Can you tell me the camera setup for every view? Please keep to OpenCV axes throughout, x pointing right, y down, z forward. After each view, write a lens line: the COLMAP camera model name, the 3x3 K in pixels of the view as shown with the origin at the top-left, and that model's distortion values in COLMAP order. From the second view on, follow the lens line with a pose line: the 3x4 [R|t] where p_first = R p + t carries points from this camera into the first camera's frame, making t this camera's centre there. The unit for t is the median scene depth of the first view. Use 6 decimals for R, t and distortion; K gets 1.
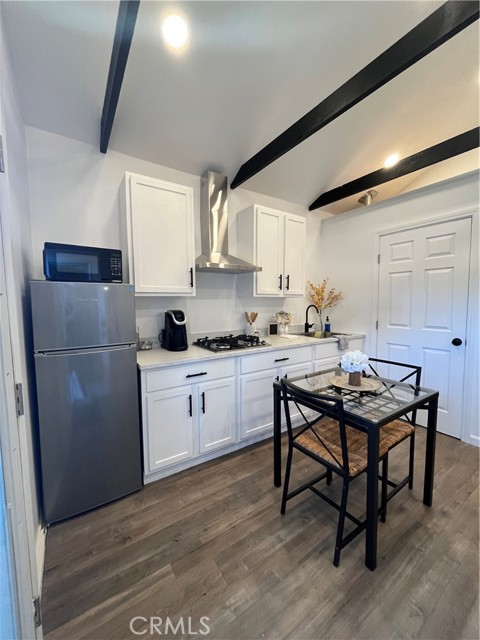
lens RADIAL K [[257.0, 0, 240.2], [0, 257.0, 320.2], [0, 0, 1]] dist [-0.003377, -0.000291]
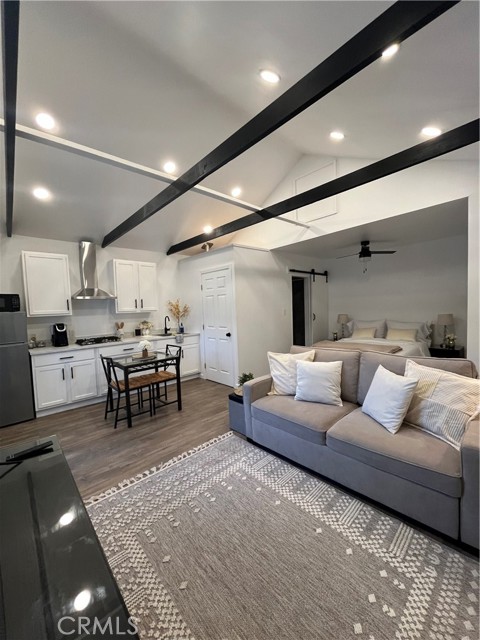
lens RADIAL K [[257.0, 0, 240.9], [0, 257.0, 320.0], [0, 0, 1]] dist [-0.003377, -0.000291]
pose [[0.986333, -0.035323, 0.160931, 0.511214], [0.039015, 0.999042, -0.019833, 0.015429], [-0.160076, 0.025840, 0.986766, -0.685373]]
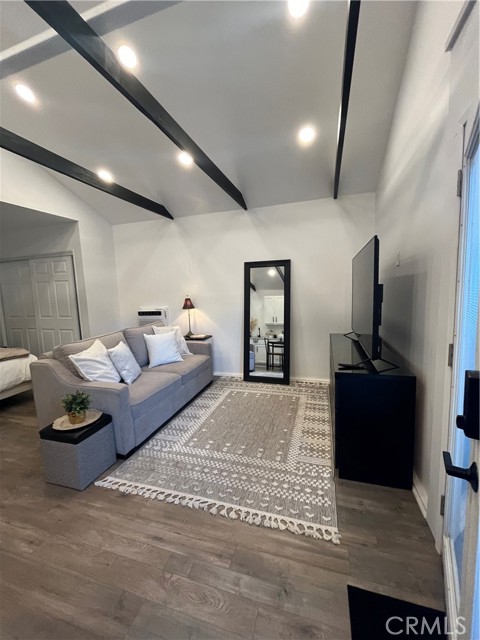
lens RADIAL K [[257.0, 0, 241.1], [0, 257.0, 319.4], [0, 0, 1]] dist [-0.003377, -0.000291]
pose [[-0.629842, -0.048029, 0.775237, -0.065219], [0.107163, 0.983168, 0.147976, -0.028496], [-0.769295, 0.176278, -0.614094, 0.333040]]
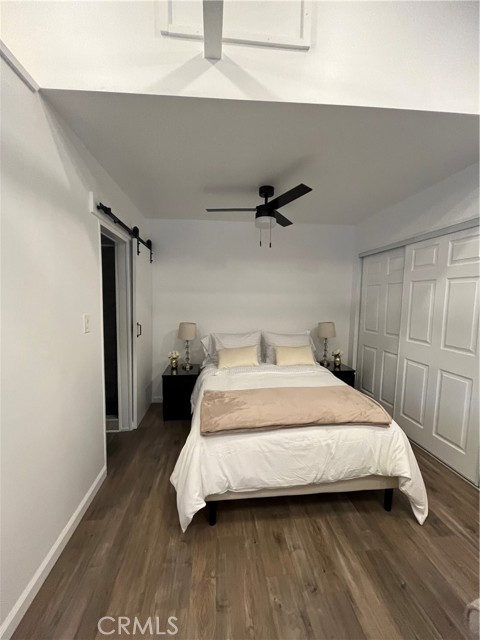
lens RADIAL K [[257.0, 0, 239.7], [0, 257.0, 320.0], [0, 0, 1]] dist [-0.003377, -0.000291]
pose [[0.471539, -0.050596, 0.880393, 0.732586], [0.051197, 0.998239, 0.029947, -0.070181], [-0.880358, 0.030952, 0.473299, 0.402032]]
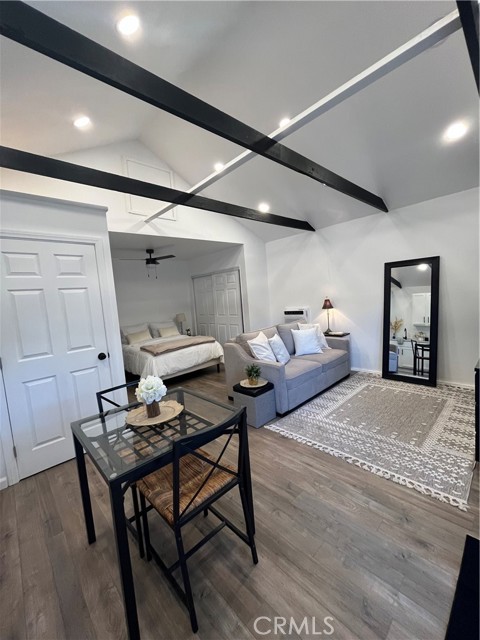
lens RADIAL K [[257.0, 0, 241.7], [0, 257.0, 318.6], [0, 0, 1]] dist [-0.003377, -0.000291]
pose [[-0.170573, -0.051570, 0.983995, -0.259415], [0.154671, 0.984848, 0.078426, -0.053278], [-0.973130, 0.165573, -0.160012, 0.457376]]
